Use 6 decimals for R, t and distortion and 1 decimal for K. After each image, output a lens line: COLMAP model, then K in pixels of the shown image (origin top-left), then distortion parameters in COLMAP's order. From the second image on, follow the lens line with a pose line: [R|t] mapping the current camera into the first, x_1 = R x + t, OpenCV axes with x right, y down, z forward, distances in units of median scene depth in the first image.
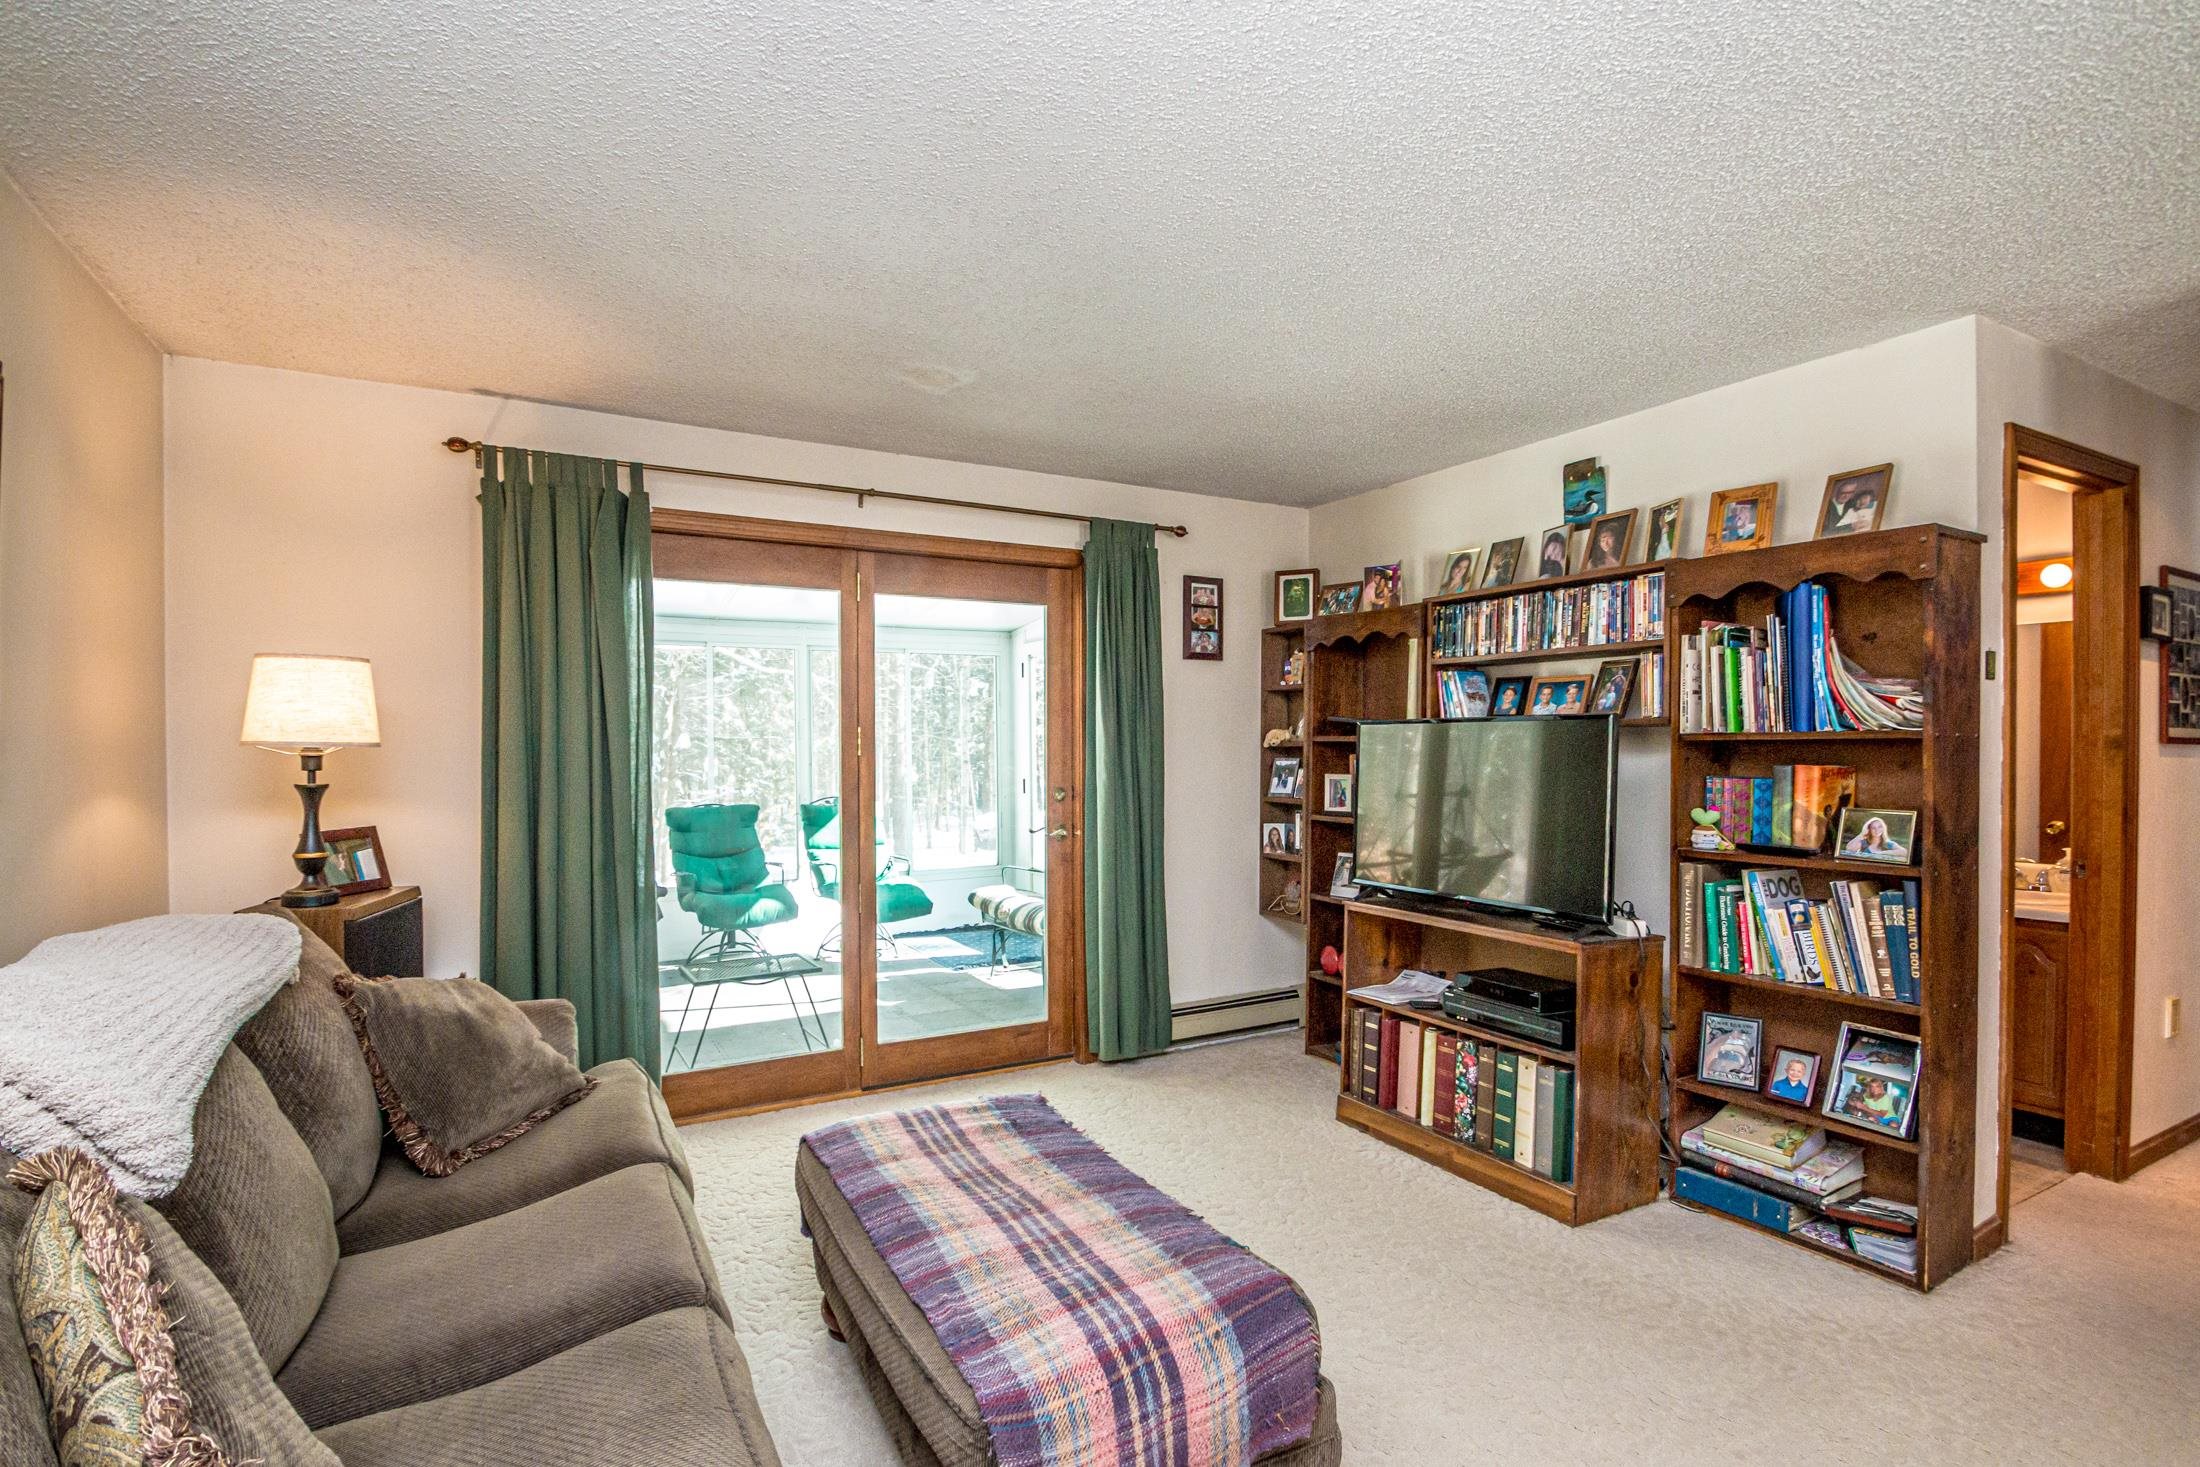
lens RADIAL K [[1068.6, 0, 1100.2], [0, 1068.6, 750.2], [0, 0, 1]] dist [0.003633, -0.012318]
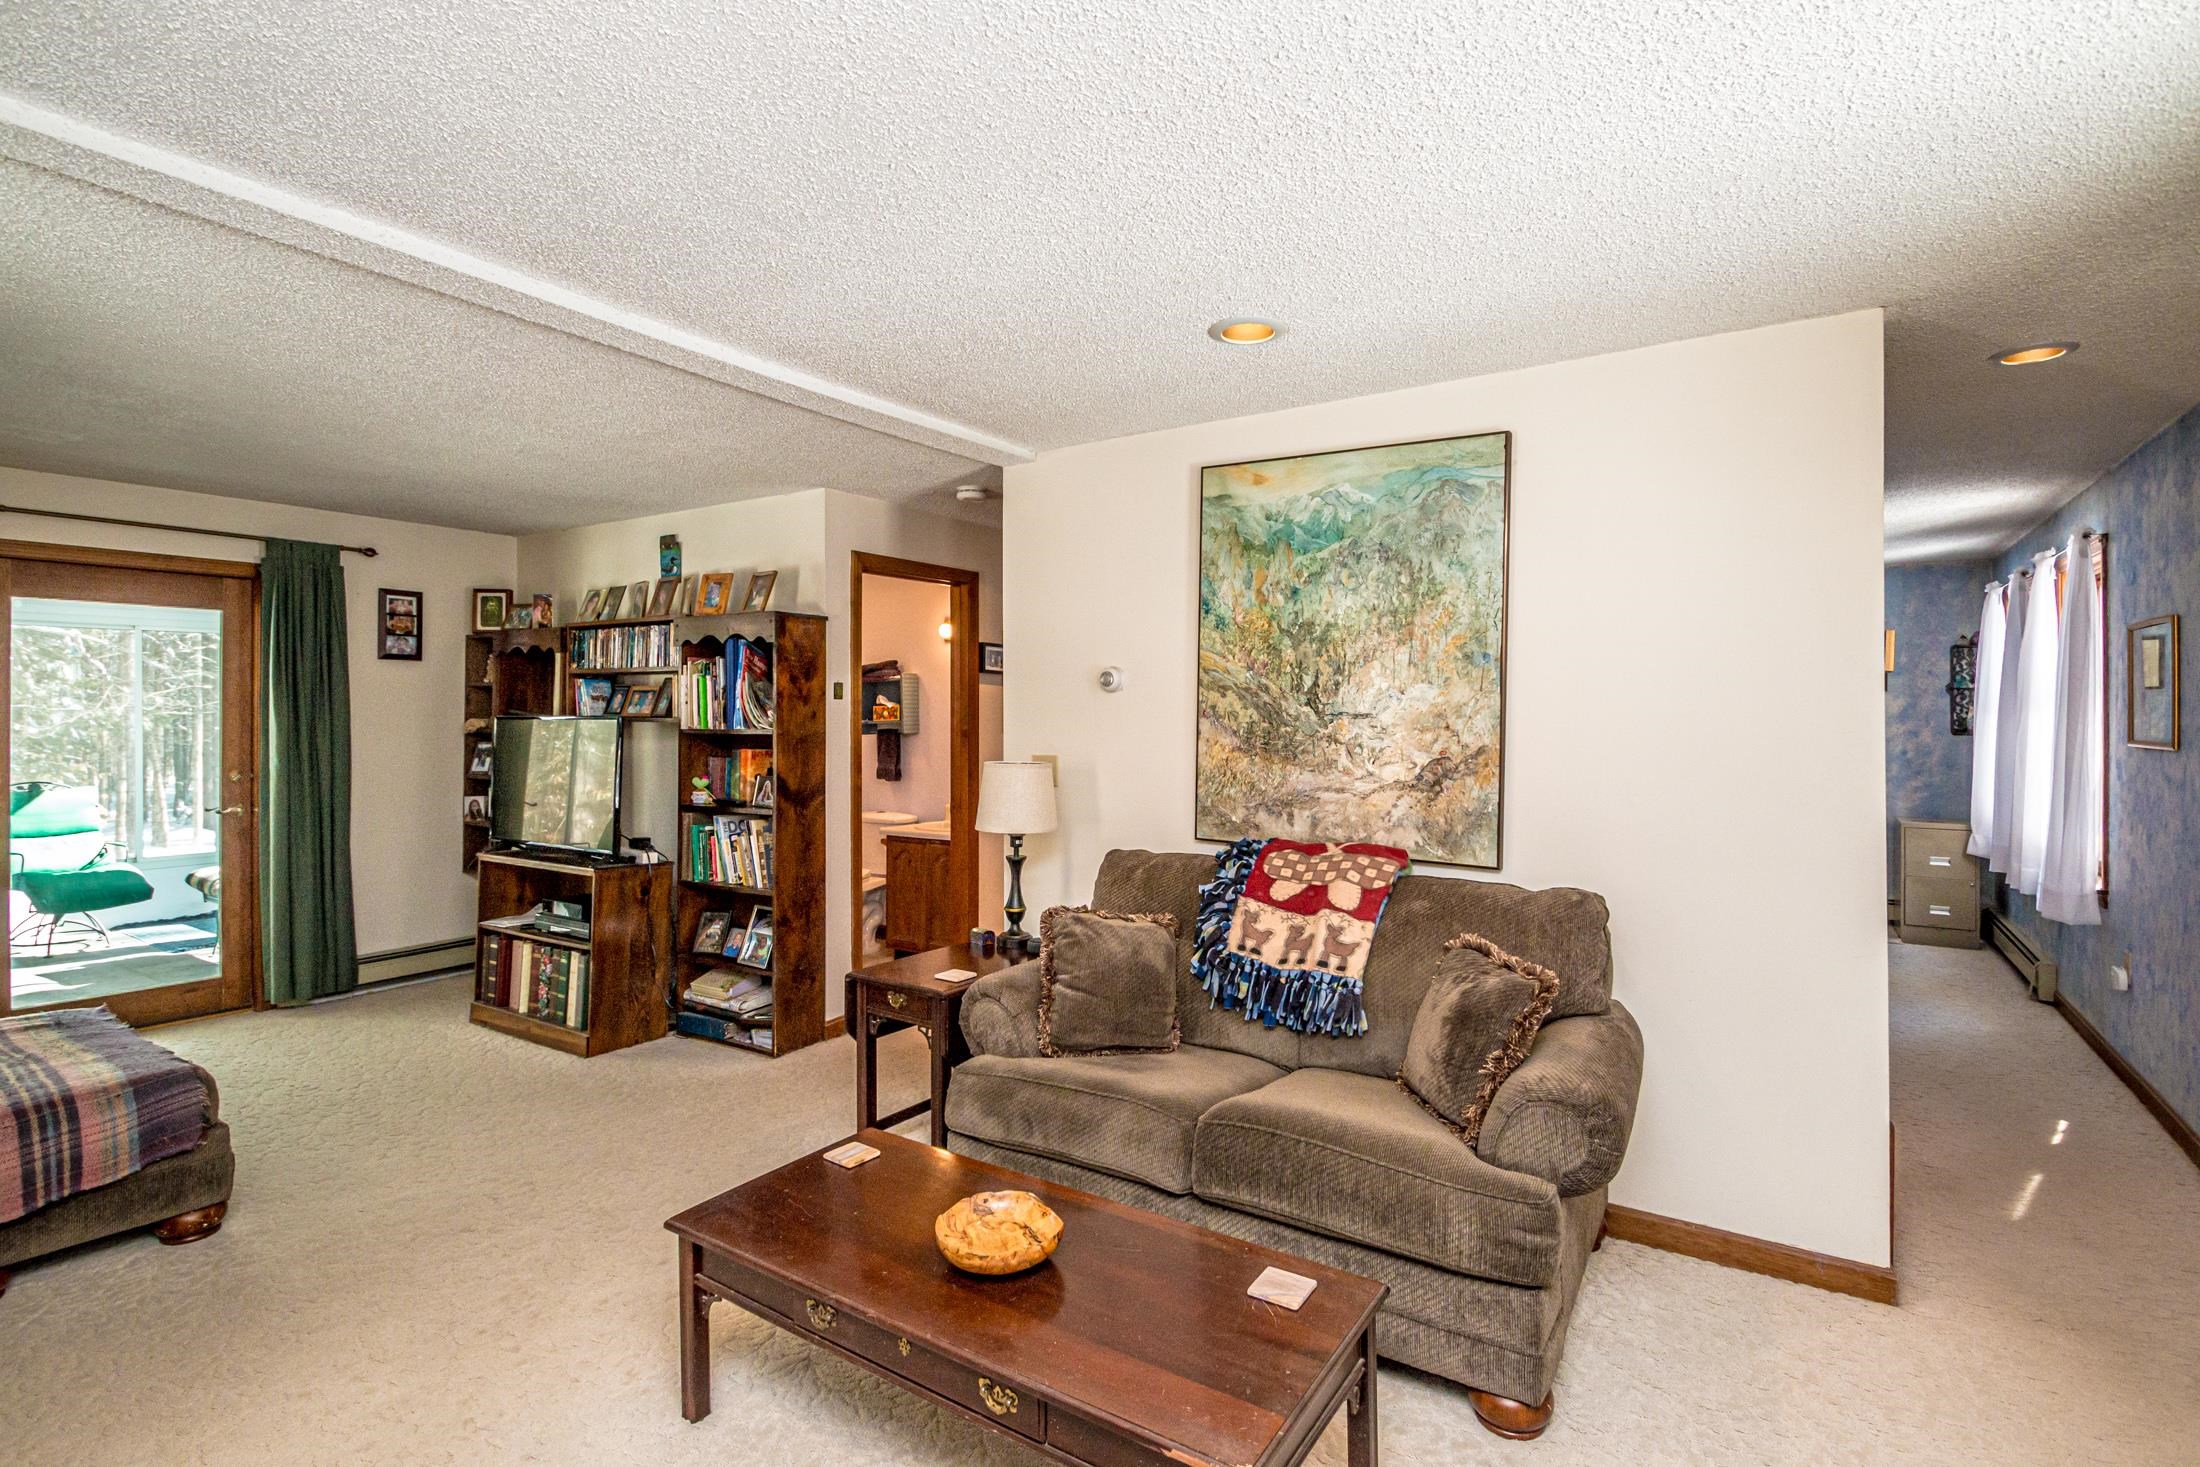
lens RADIAL K [[1068.6, 0, 1130.1], [0, 1068.6, 701.5], [0, 0, 1]] dist [0.003633, -0.012318]
pose [[0.877670, 0.008808, 0.479184, 0.313040], [-0.000782, 0.999856, -0.016945, -0.024794], [-0.479265, 0.014497, 0.877551, -0.556808]]
